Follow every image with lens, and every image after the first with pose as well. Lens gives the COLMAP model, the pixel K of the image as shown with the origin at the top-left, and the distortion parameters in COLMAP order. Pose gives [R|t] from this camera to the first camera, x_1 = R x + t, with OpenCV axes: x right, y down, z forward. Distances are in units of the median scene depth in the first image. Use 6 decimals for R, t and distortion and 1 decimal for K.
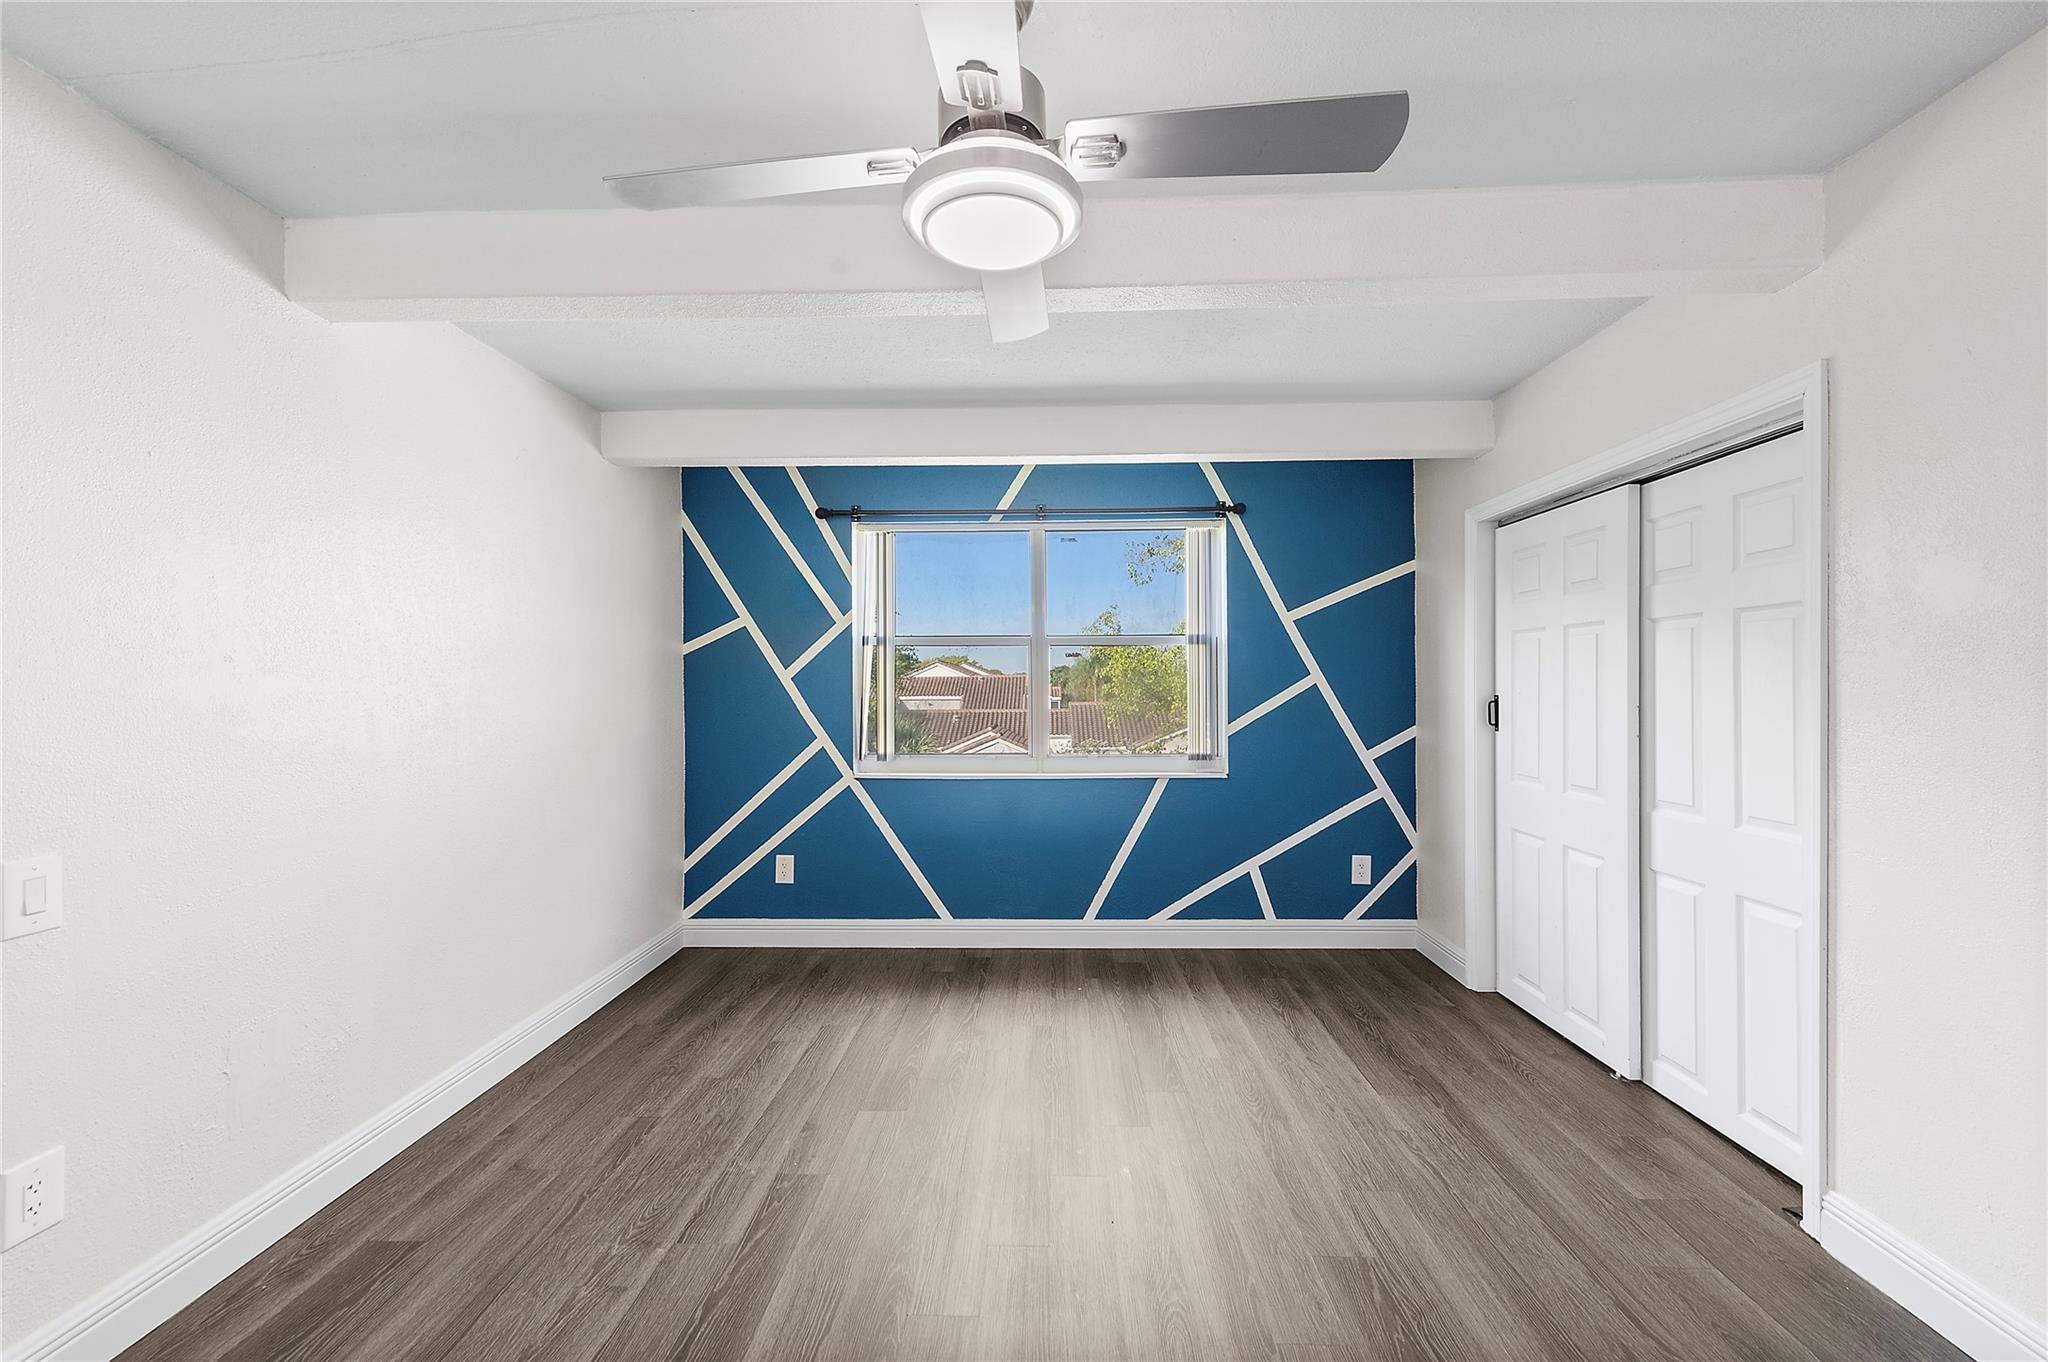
lens RADIAL K [[806.8, 0, 1025.6], [0, 806.8, 690.1], [0, 0, 1]] dist [0.013423, -0.004250]
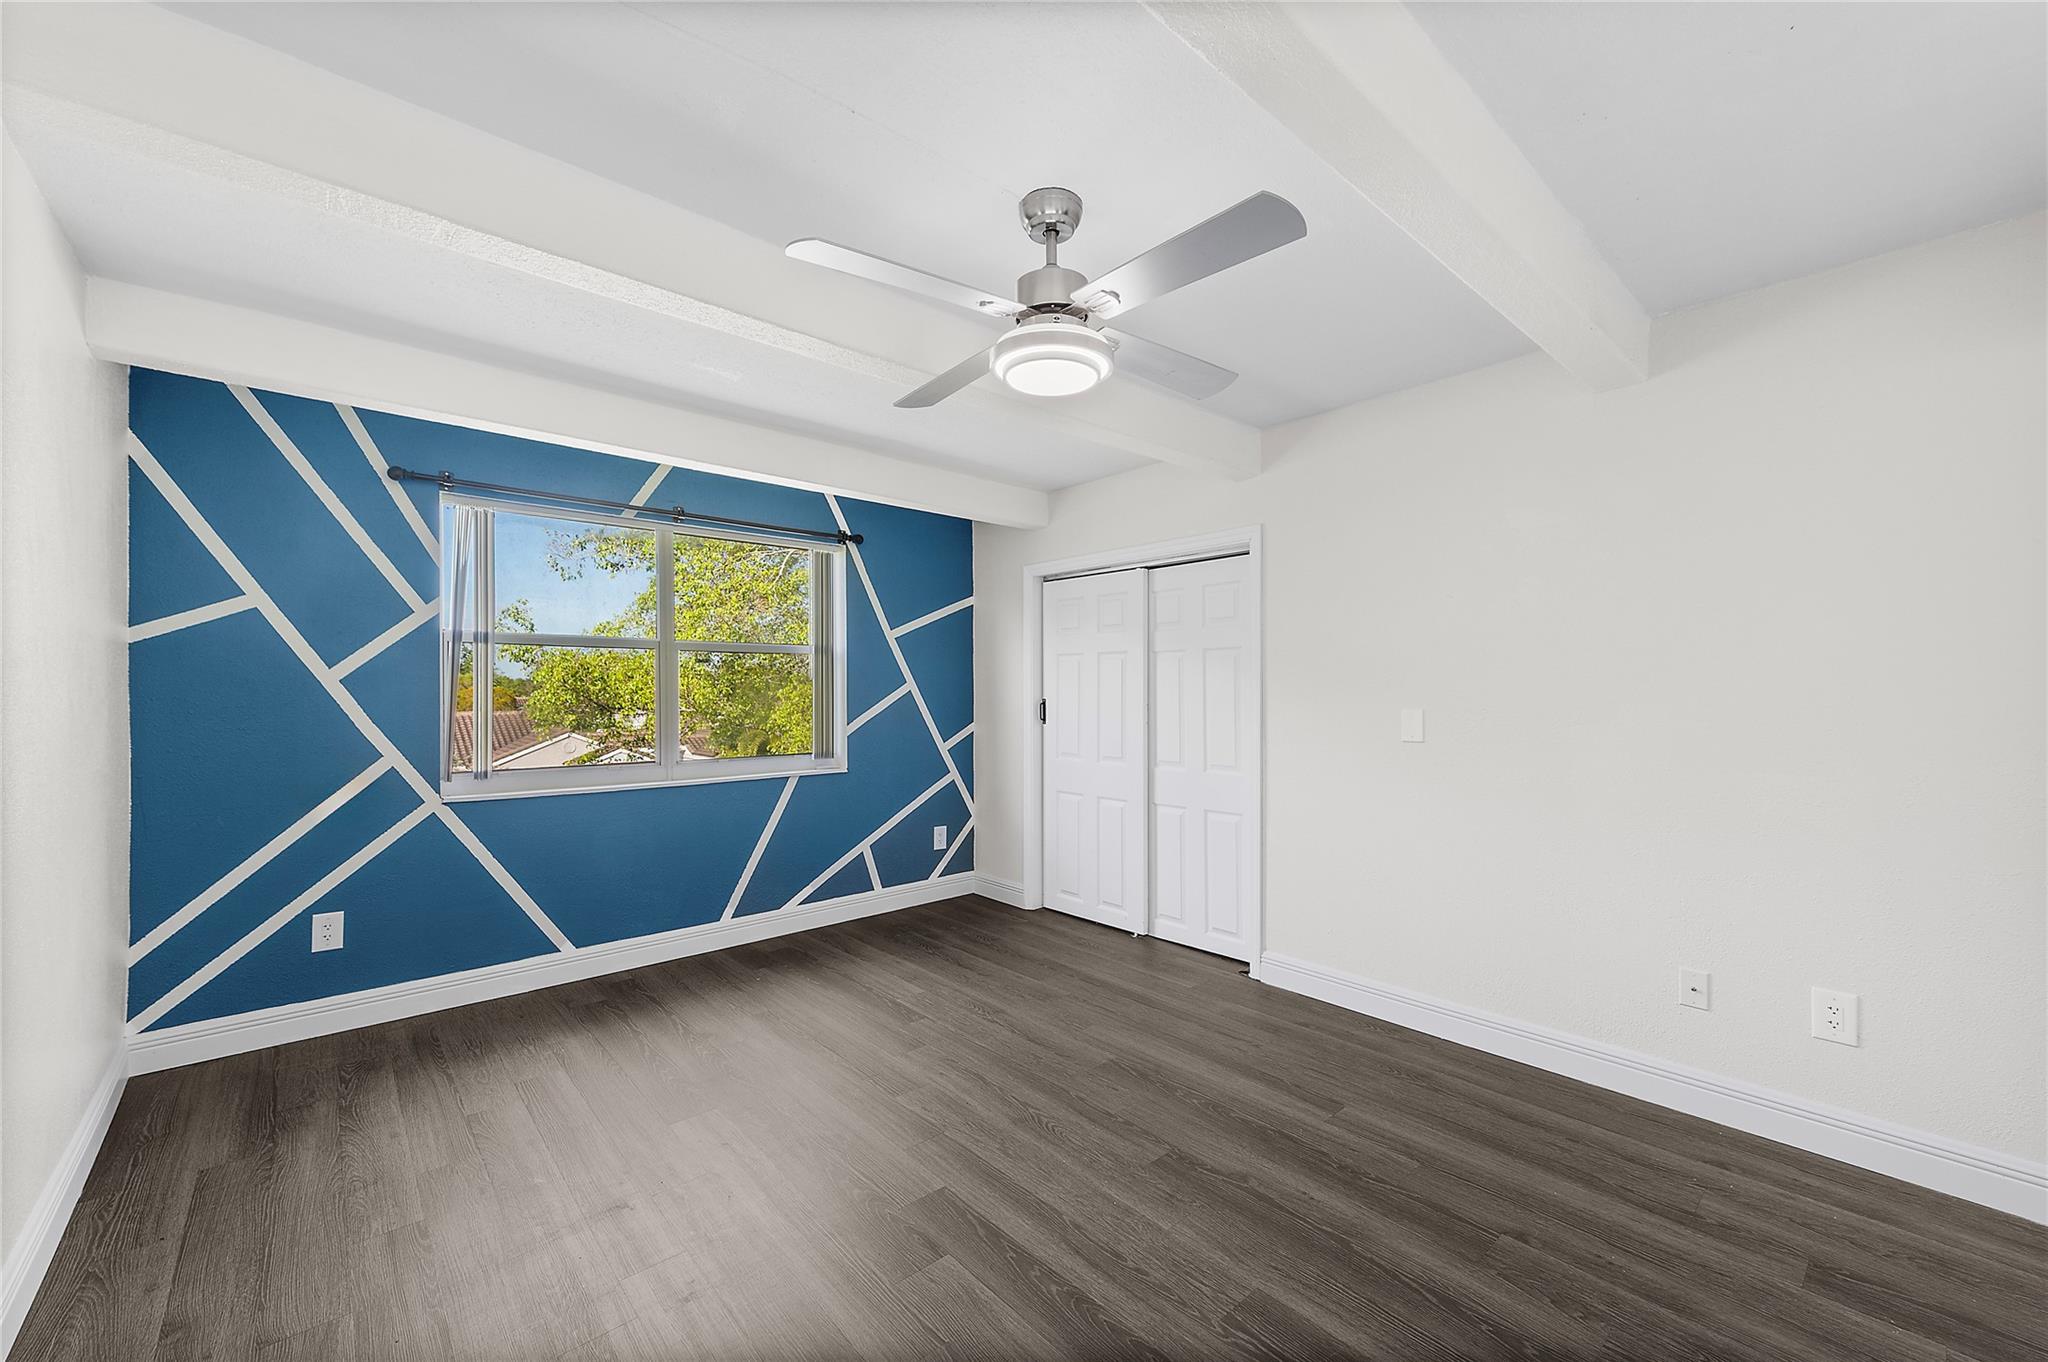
lens RADIAL K [[806.8, 0, 1026.8], [0, 806.8, 687.4], [0, 0, 1]] dist [0.013423, -0.004250]
pose [[0.724673, 0.006844, 0.689059, -0.356155], [0.001793, 0.999929, -0.011817, 0.002745], [-0.689090, 0.009799, 0.724609, -0.006981]]
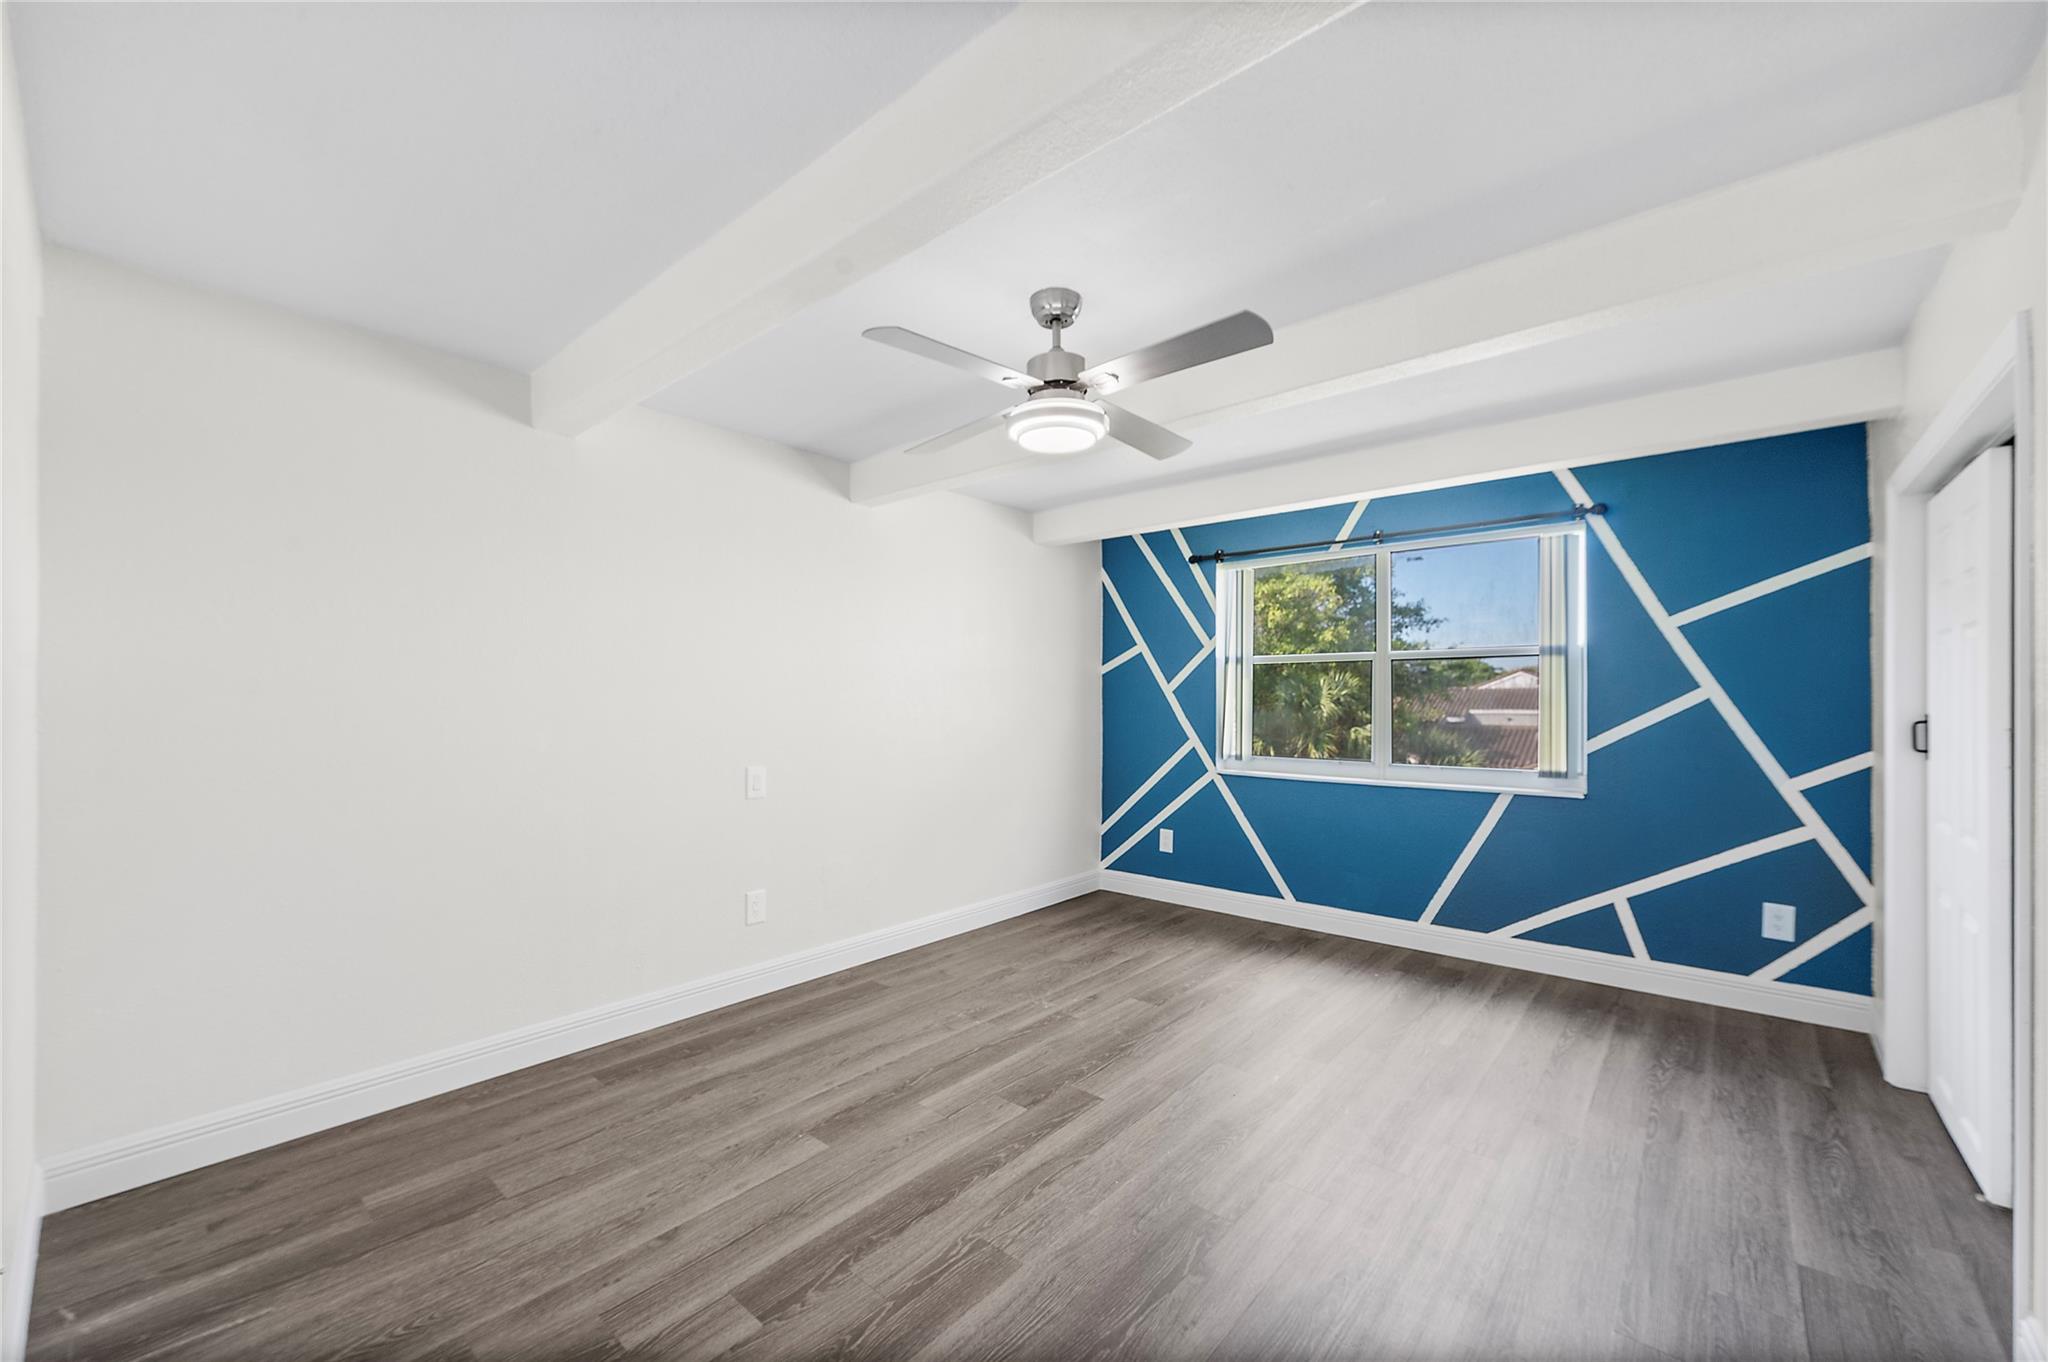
lens RADIAL K [[806.8, 0, 1029.9], [0, 806.8, 695.5], [0, 0, 1]] dist [0.013423, -0.004250]
pose [[0.779884, 0.003278, -0.625916, 0.337691], [-0.007499, 0.999963, -0.004107, -0.001393], [0.625880, 0.007897, 0.779880, -0.135089]]
